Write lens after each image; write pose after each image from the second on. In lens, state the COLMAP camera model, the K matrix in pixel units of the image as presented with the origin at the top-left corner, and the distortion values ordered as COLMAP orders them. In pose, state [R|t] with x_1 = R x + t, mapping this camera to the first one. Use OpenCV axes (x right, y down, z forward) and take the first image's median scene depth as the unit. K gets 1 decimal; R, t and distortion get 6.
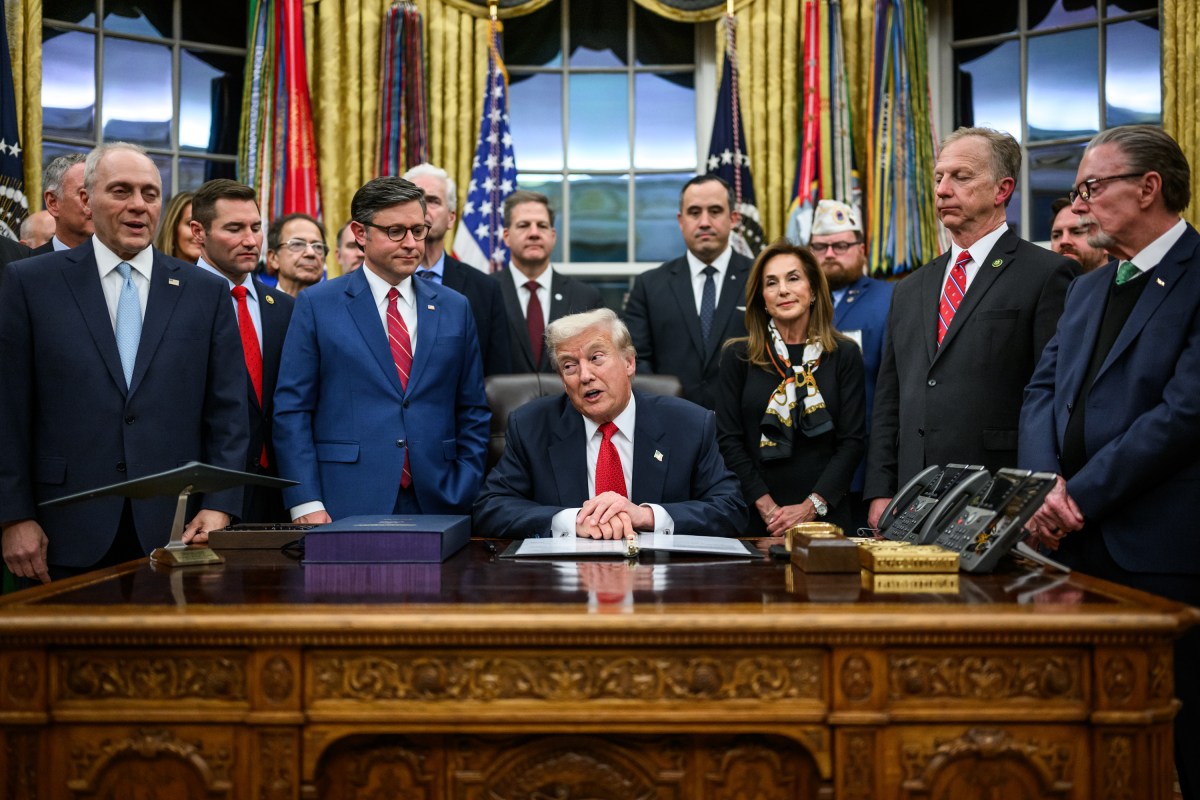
lens RADIAL K [[1158.7, 0, 597.2], [0, 1158.7, 396.3], [0, 0, 1]] dist [-0.004400, -0.003082]
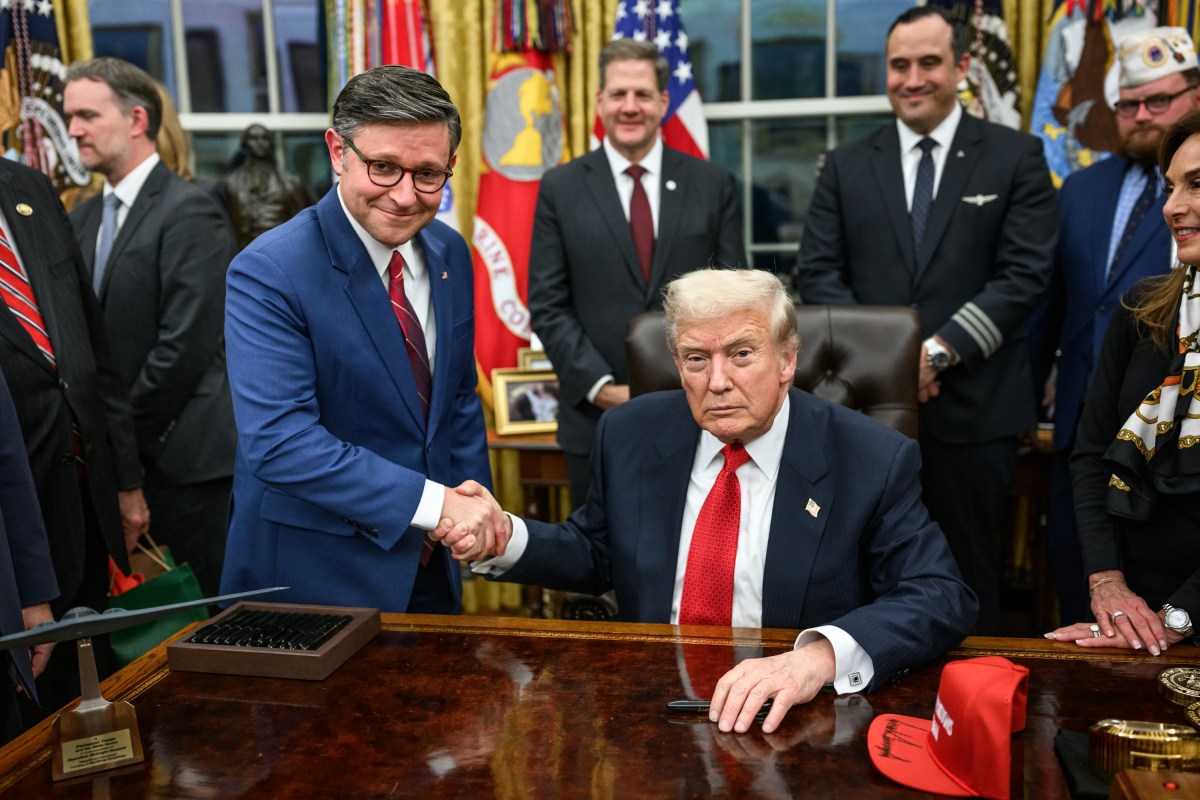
lens RADIAL K [[1156.3, 0, 603.0], [0, 1156.3, 404.6], [0, 0, 1]] dist [0.014723, -0.005365]
pose [[0.983934, 0.005227, -0.178458, 0.023914], [0.029476, 0.981098, 0.191252, -0.084643], [0.176084, -0.193439, 0.965182, 0.235521]]
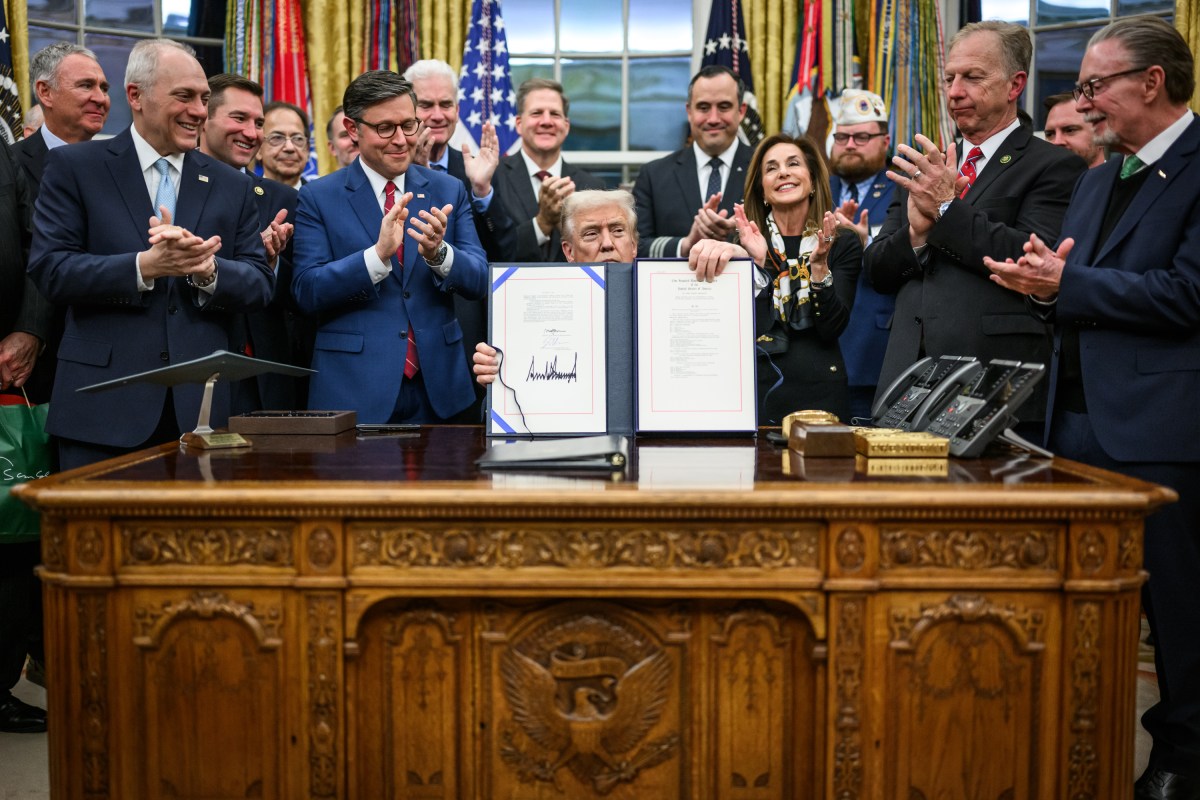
lens RADIAL K [[1201.2, 0, 564.4], [0, 1201.2, 411.0], [0, 0, 1]] dist [-0.004255, 0.000342]
pose [[0.999938, 0.004008, -0.010399, -0.012997], [-0.002920, 0.994724, 0.102546, -0.000735], [0.010755, -0.102509, 0.994674, -0.043579]]
